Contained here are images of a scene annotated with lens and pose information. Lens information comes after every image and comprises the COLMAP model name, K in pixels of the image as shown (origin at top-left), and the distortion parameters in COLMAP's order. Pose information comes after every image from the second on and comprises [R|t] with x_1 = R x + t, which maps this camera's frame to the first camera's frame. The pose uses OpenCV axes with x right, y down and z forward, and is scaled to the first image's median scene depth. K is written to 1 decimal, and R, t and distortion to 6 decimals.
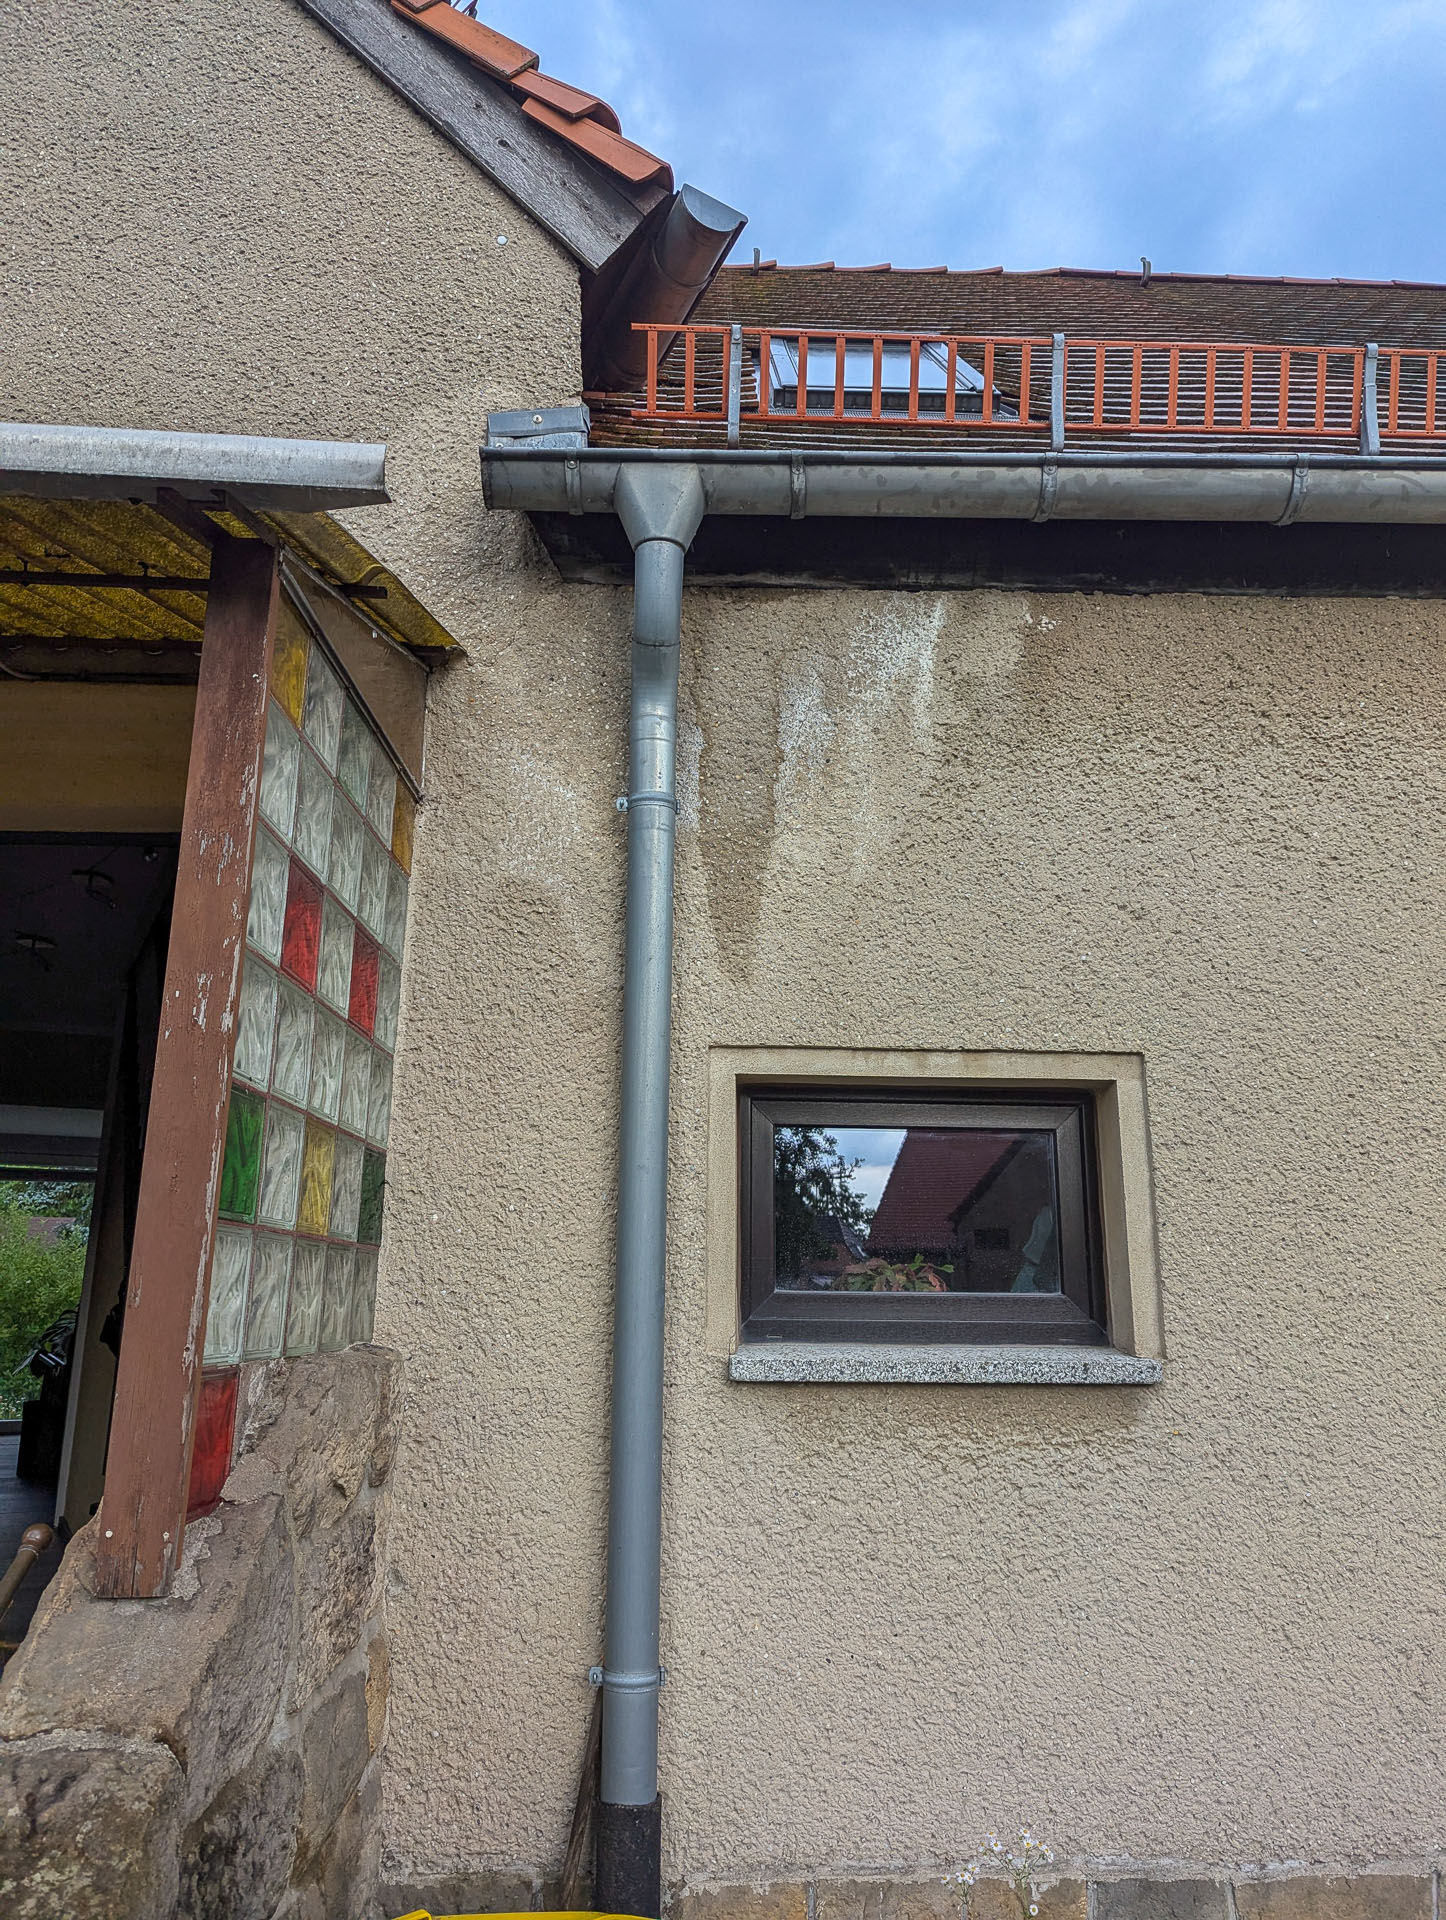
lens RADIAL K [[1343.6, 0, 708.6], [0, 1343.6, 960.2], [0, 0, 1]] dist [0.001855, -0.000599]
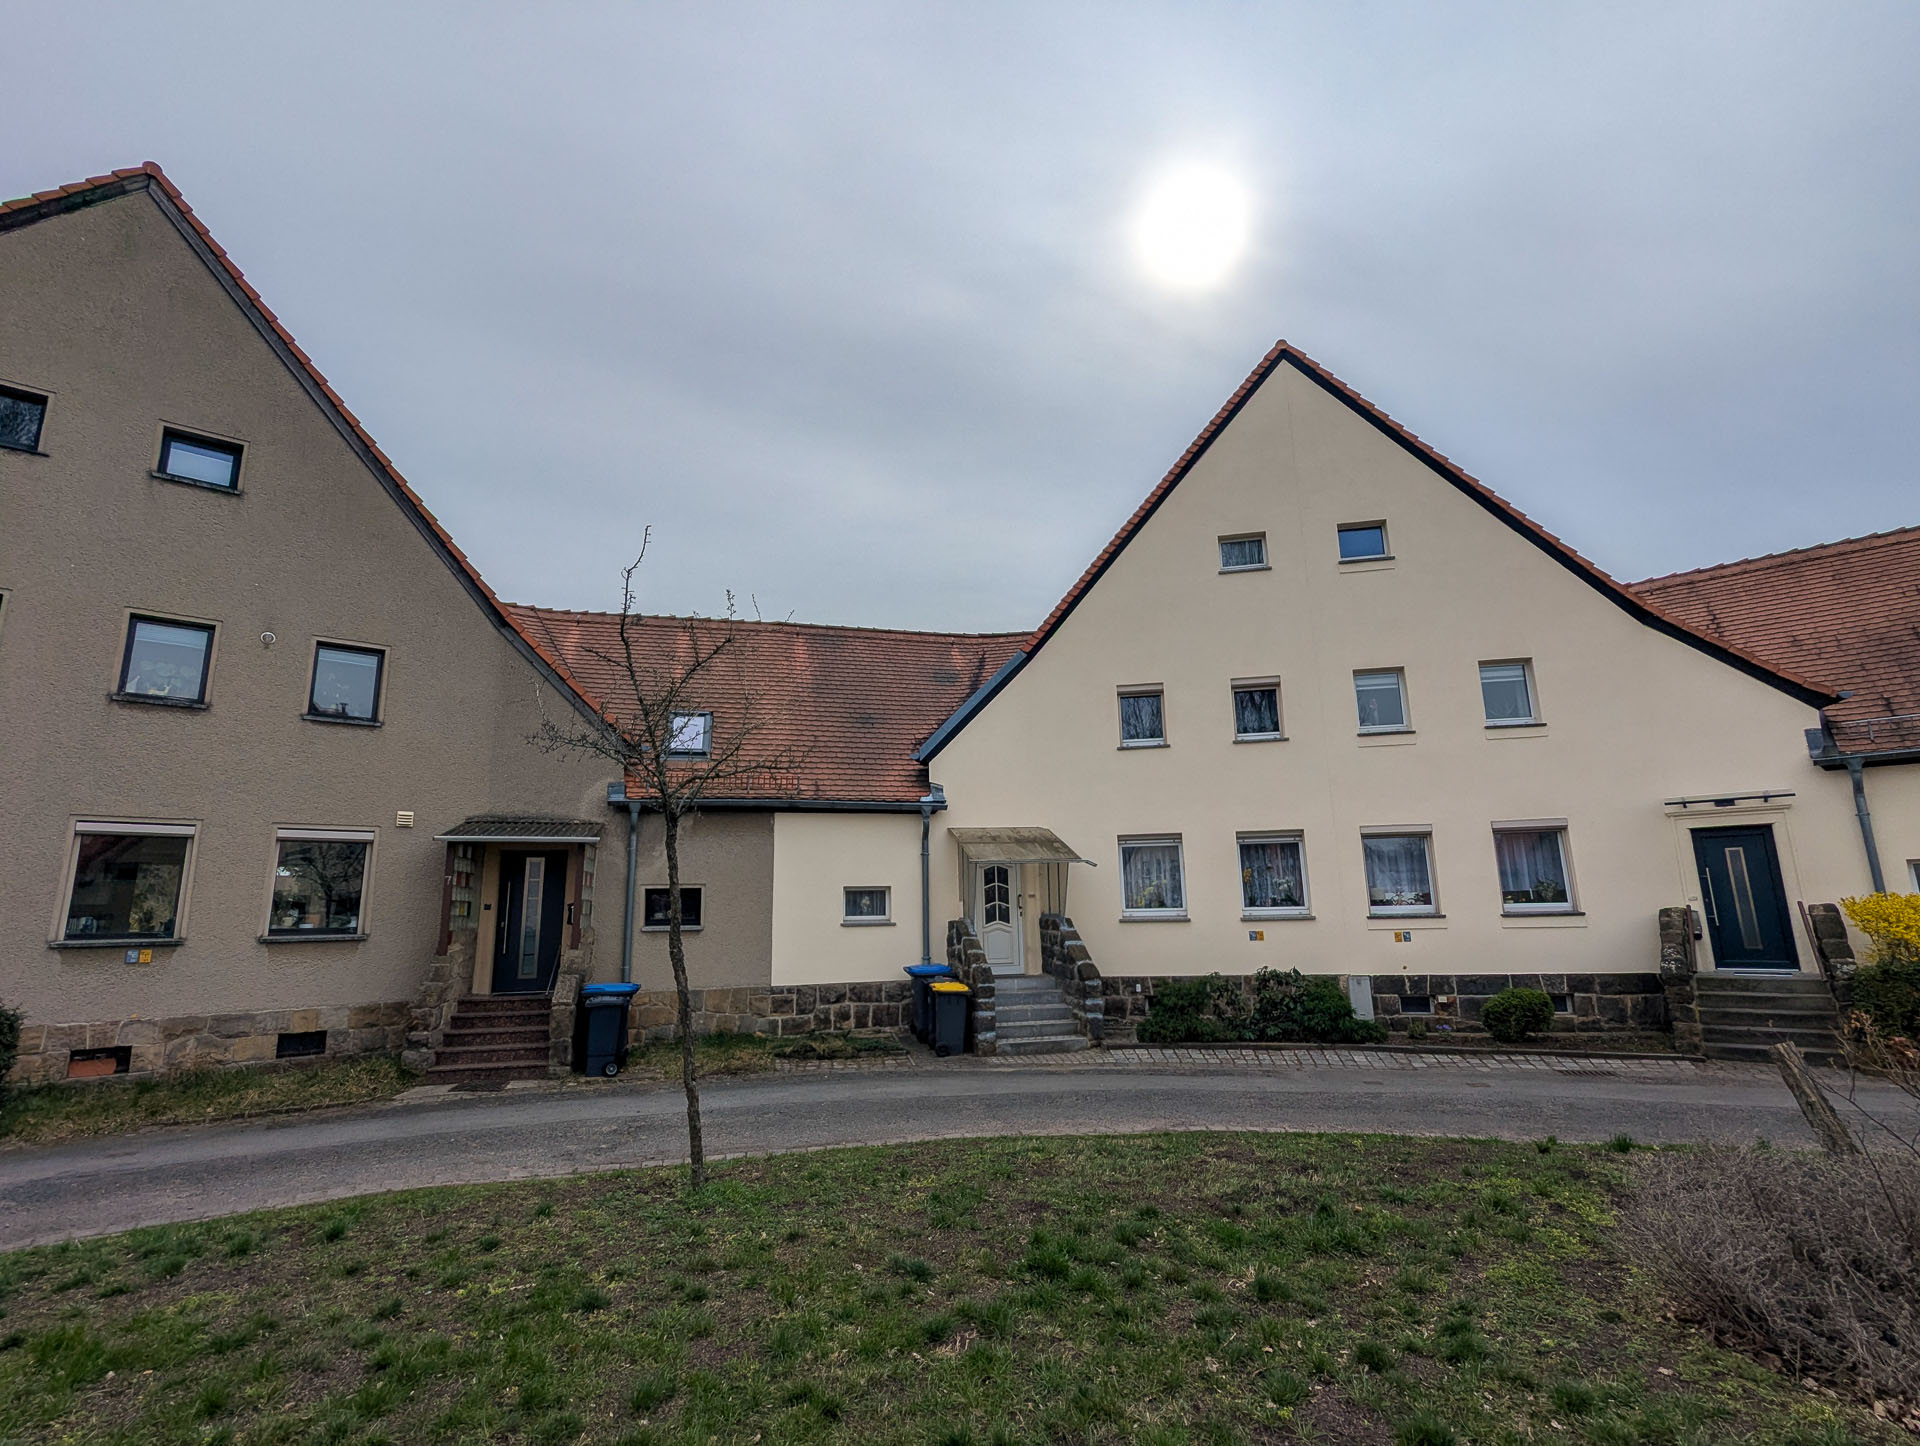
lens RADIAL K [[897.0, 0, 951.9], [0, 897.0, 732.6], [0, 0, 1]] dist [-0.008667, 0.002418]
pose [[0.961298, 0.015141, 0.275094, 0.254061], [0.007007, 0.996822, -0.079348, -0.333417], [-0.275422, 0.078205, 0.958137, -3.838612]]
